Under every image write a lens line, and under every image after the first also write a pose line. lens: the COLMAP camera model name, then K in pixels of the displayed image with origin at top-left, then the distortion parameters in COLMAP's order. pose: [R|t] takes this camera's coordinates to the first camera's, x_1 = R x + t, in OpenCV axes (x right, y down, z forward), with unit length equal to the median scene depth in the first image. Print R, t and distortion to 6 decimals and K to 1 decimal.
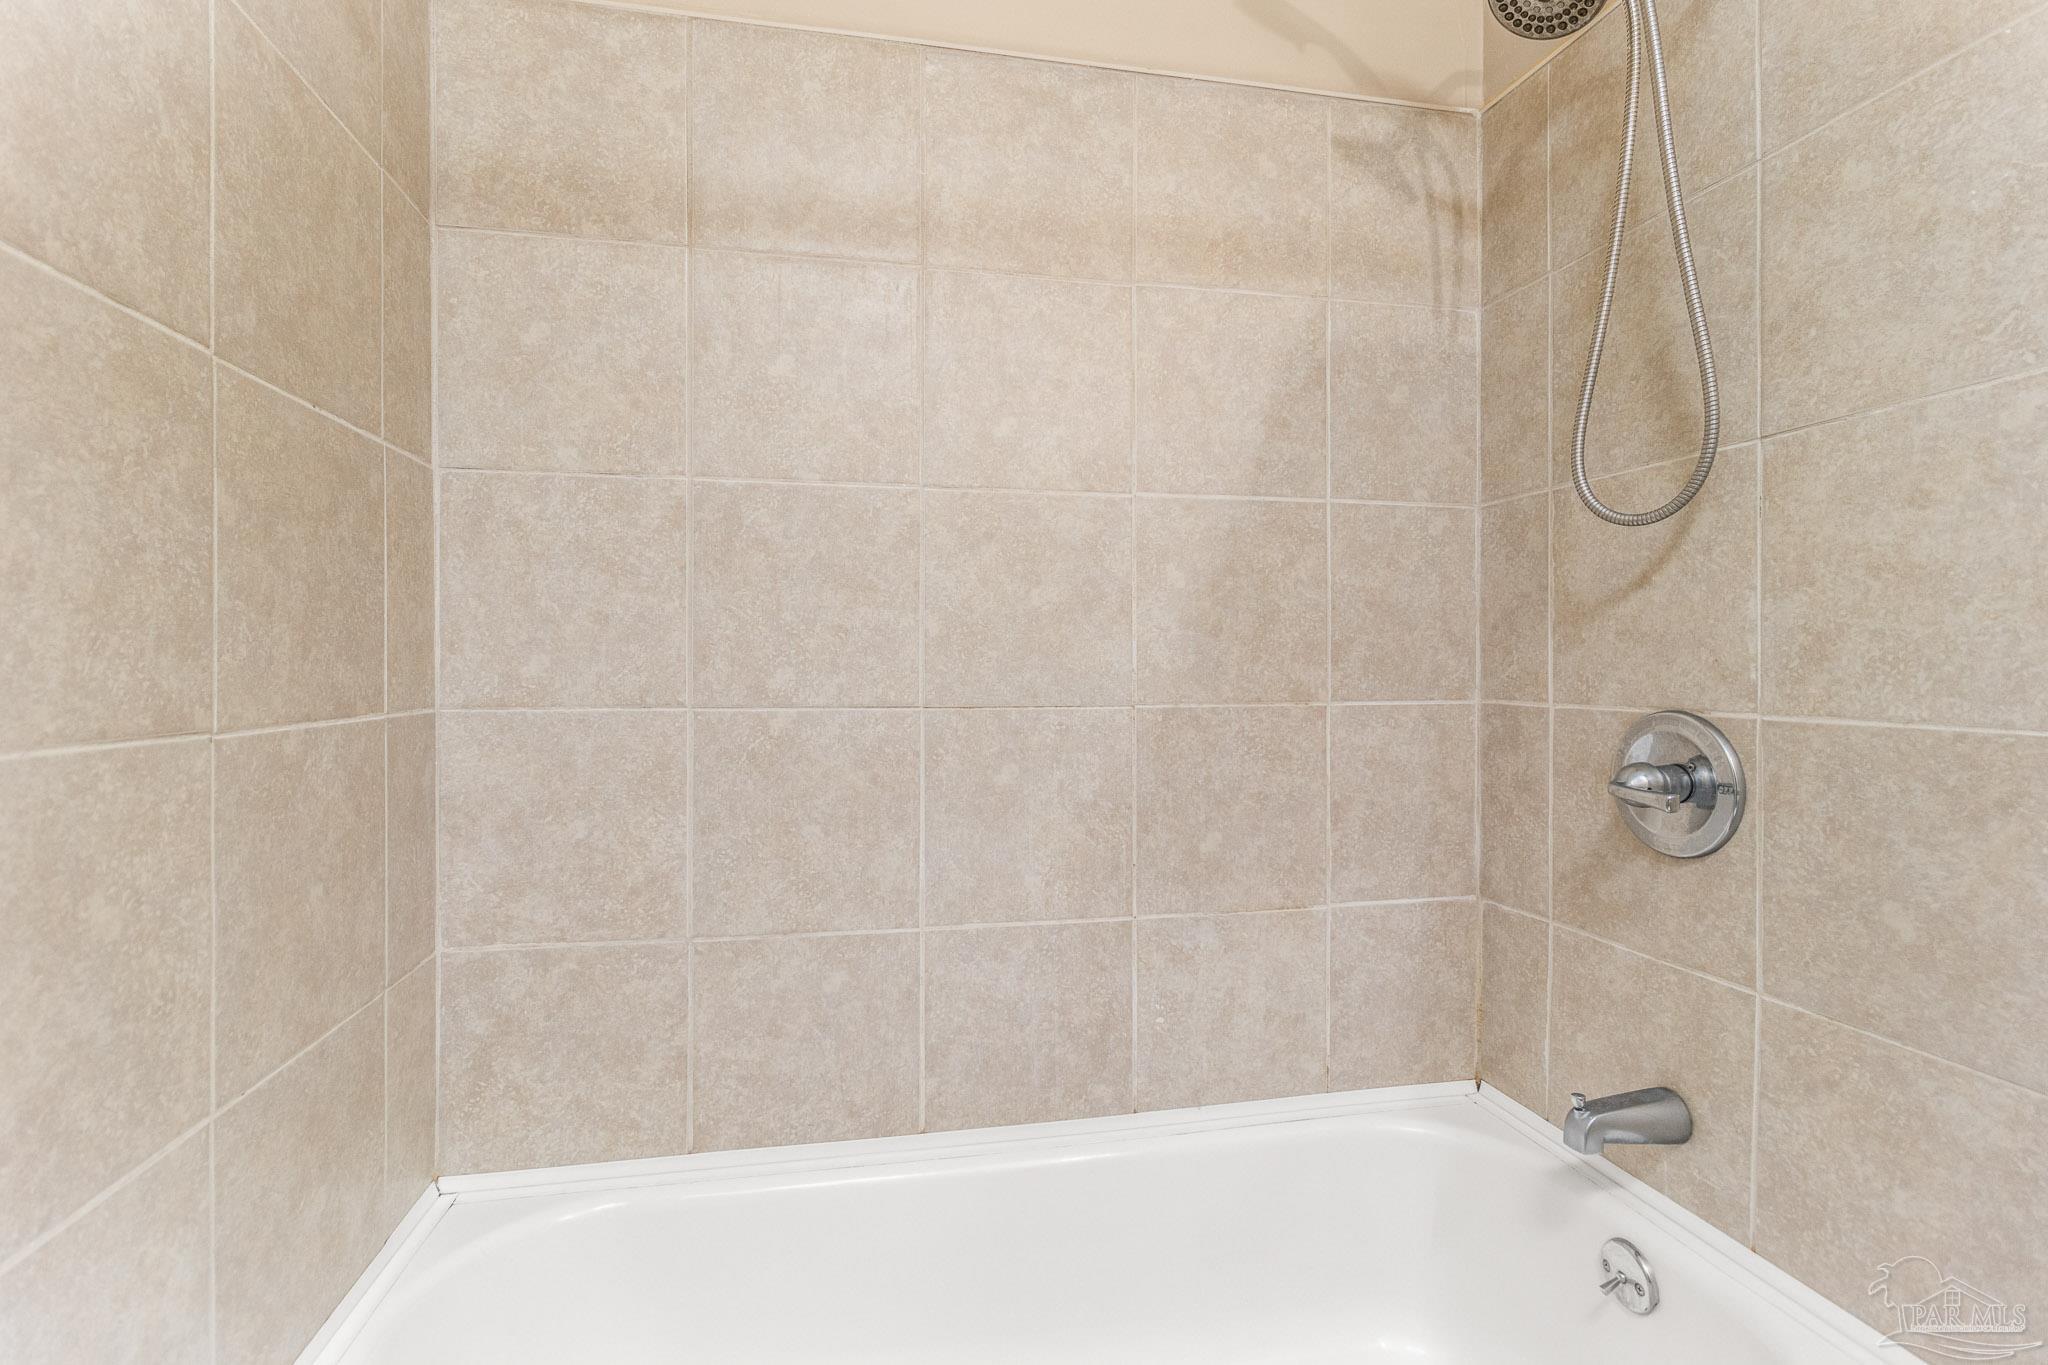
lens RADIAL K [[963.2, 0, 1020.7], [0, 963.2, 674.6], [0, 0, 1]] dist [0.000154, 0.000253]
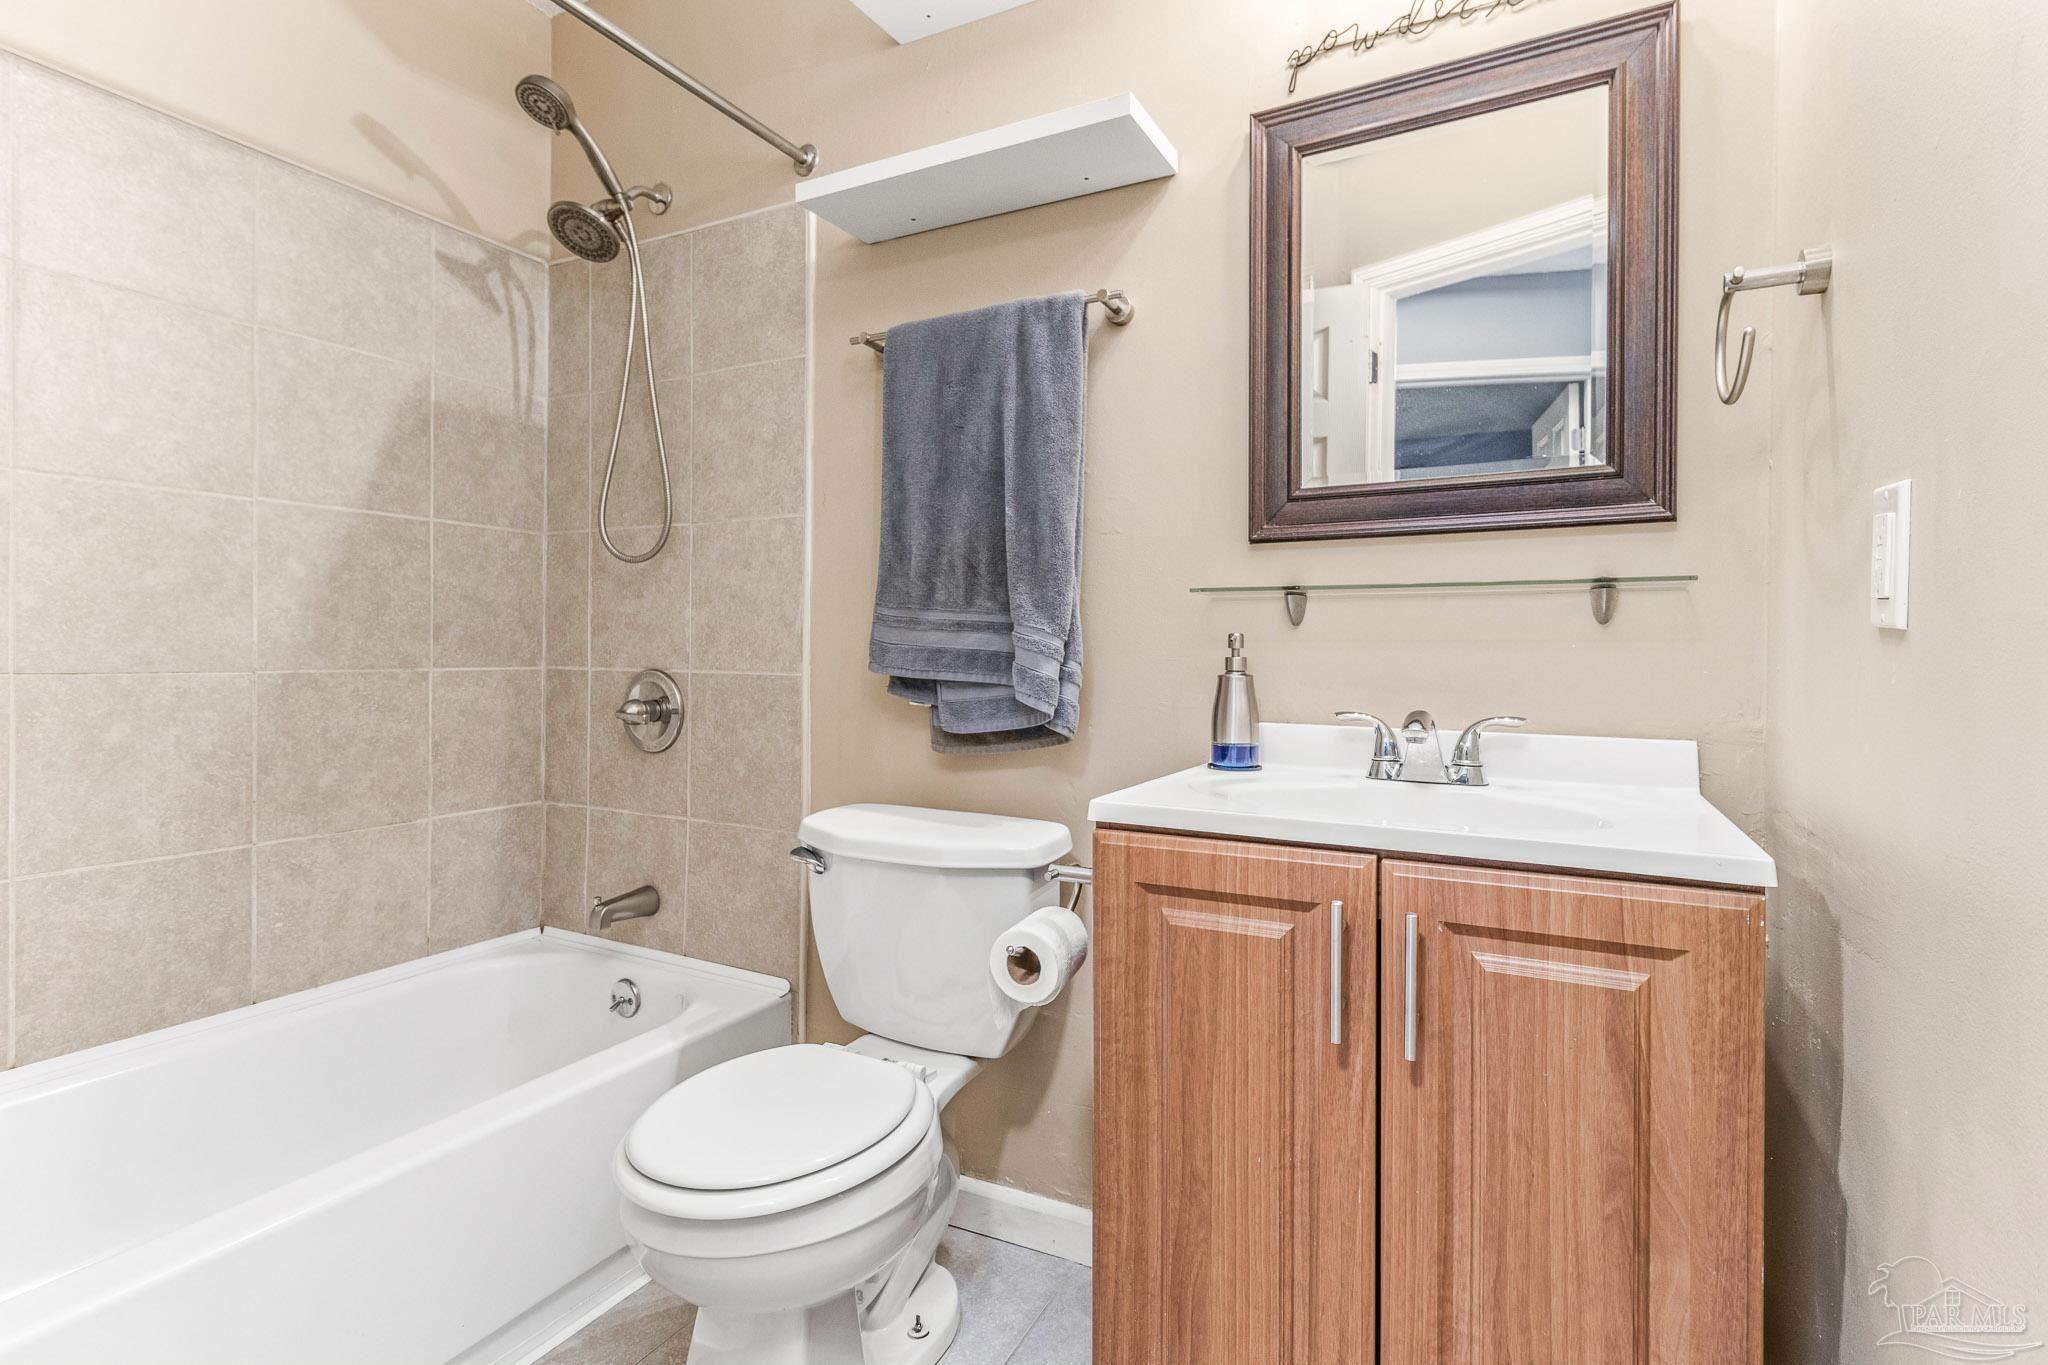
lens RADIAL K [[963.2, 0, 1020.9], [0, 963.2, 653.5], [0, 0, 1]] dist [0.000154, 0.000253]
pose [[0.638335, 0.006331, 0.769732, -0.203556], [-0.002910, 0.999979, -0.005811, 0.013798], [-0.769753, 0.001469, 0.638340, -0.530488]]
